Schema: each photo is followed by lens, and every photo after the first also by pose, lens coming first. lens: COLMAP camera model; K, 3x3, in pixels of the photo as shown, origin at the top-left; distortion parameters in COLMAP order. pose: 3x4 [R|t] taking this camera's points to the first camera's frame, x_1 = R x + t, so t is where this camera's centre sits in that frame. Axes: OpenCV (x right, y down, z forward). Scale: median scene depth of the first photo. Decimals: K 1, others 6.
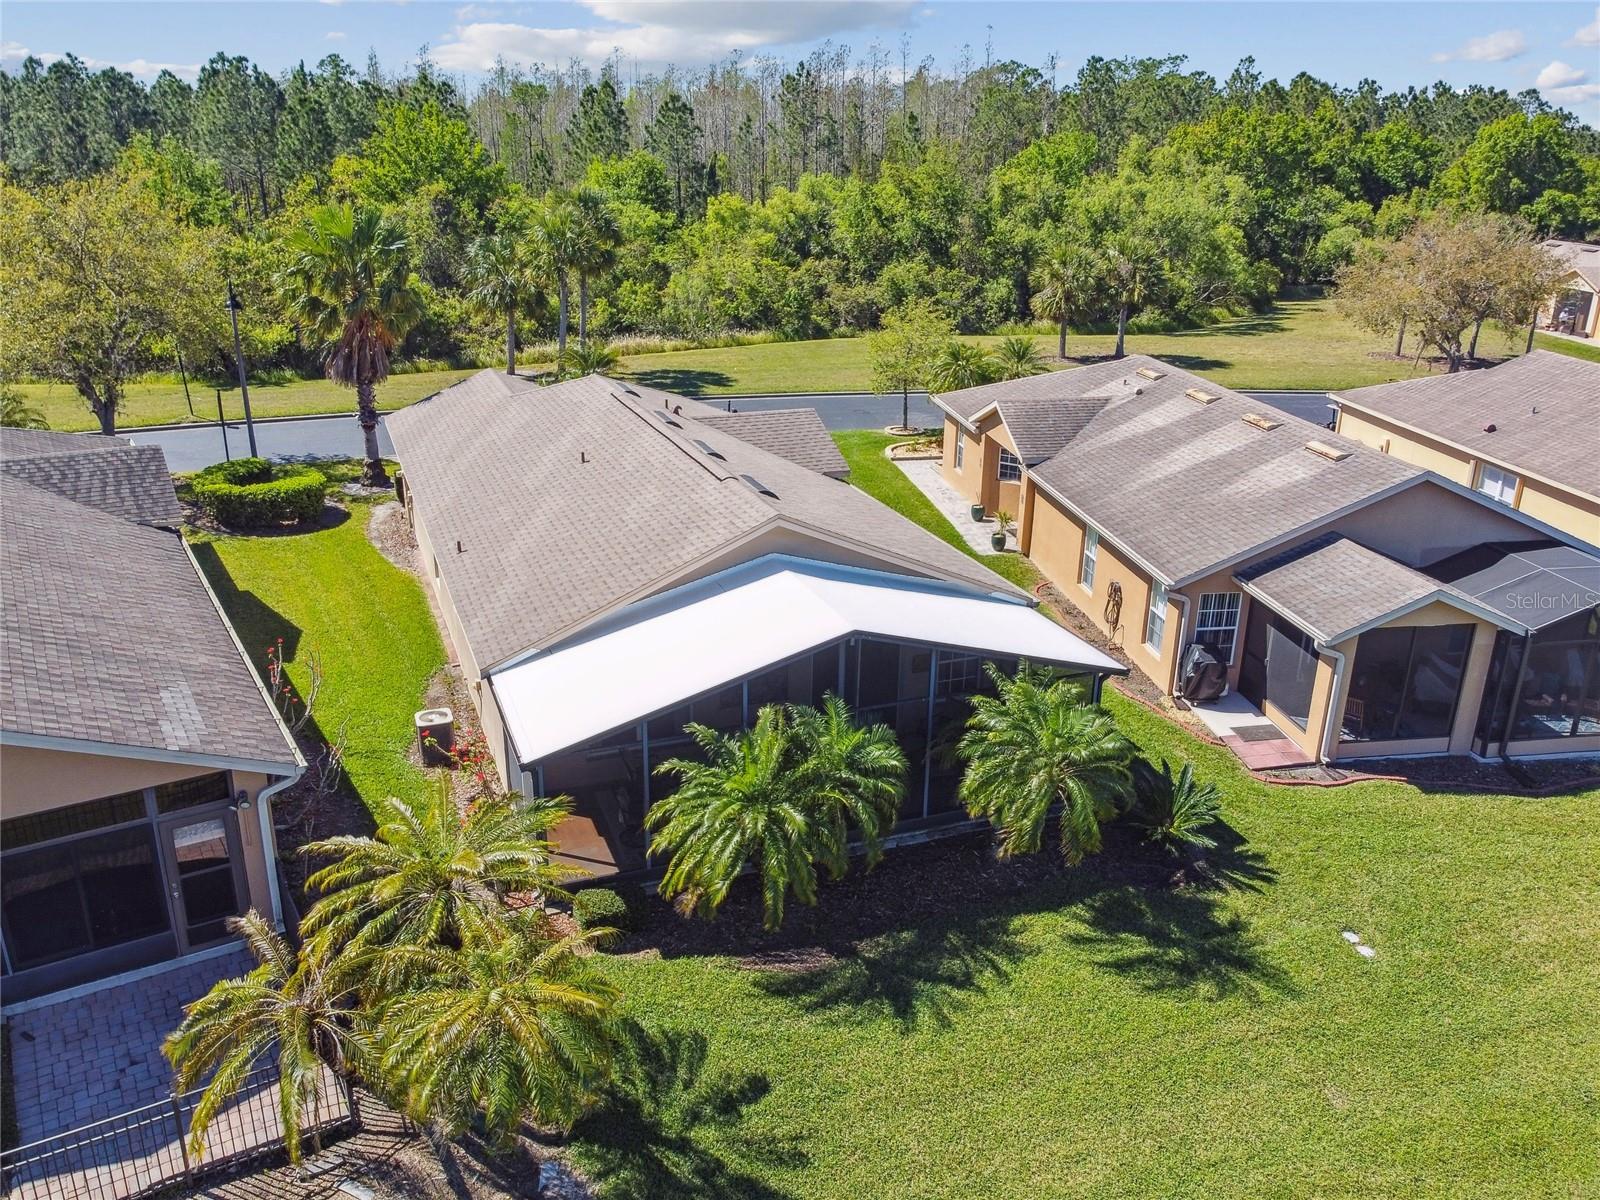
lens RADIAL K [[1261.6, 0, 797.9], [0, 1261.6, 591.6], [0, 0, 1]] dist [-0.006485, -0.000651]
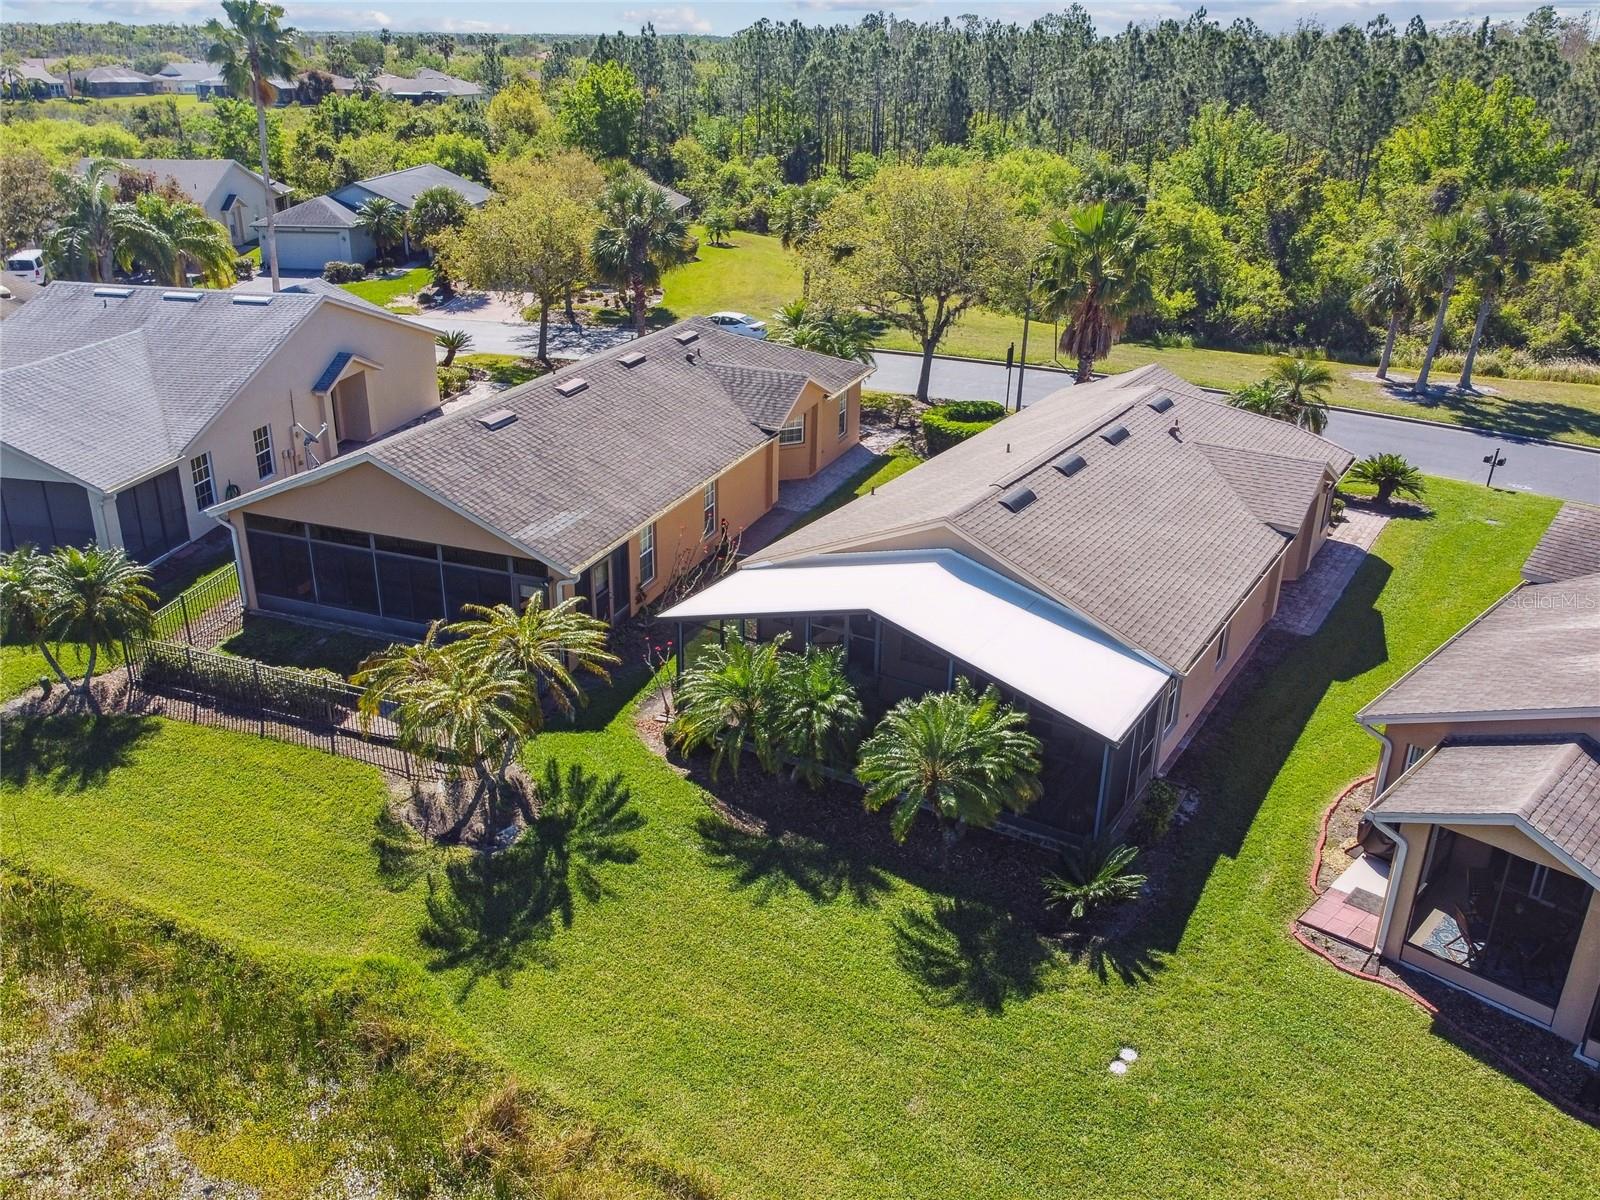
lens RADIAL K [[1261.6, 0, 793.9], [0, 1261.6, 602.7], [0, 0, 1]] dist [-0.006485, -0.000651]
pose [[0.624925, 0.311893, -0.715675, 0.912883], [-0.277963, 0.945545, 0.169355, -0.173041], [0.729524, 0.093097, 0.677590, 0.083375]]
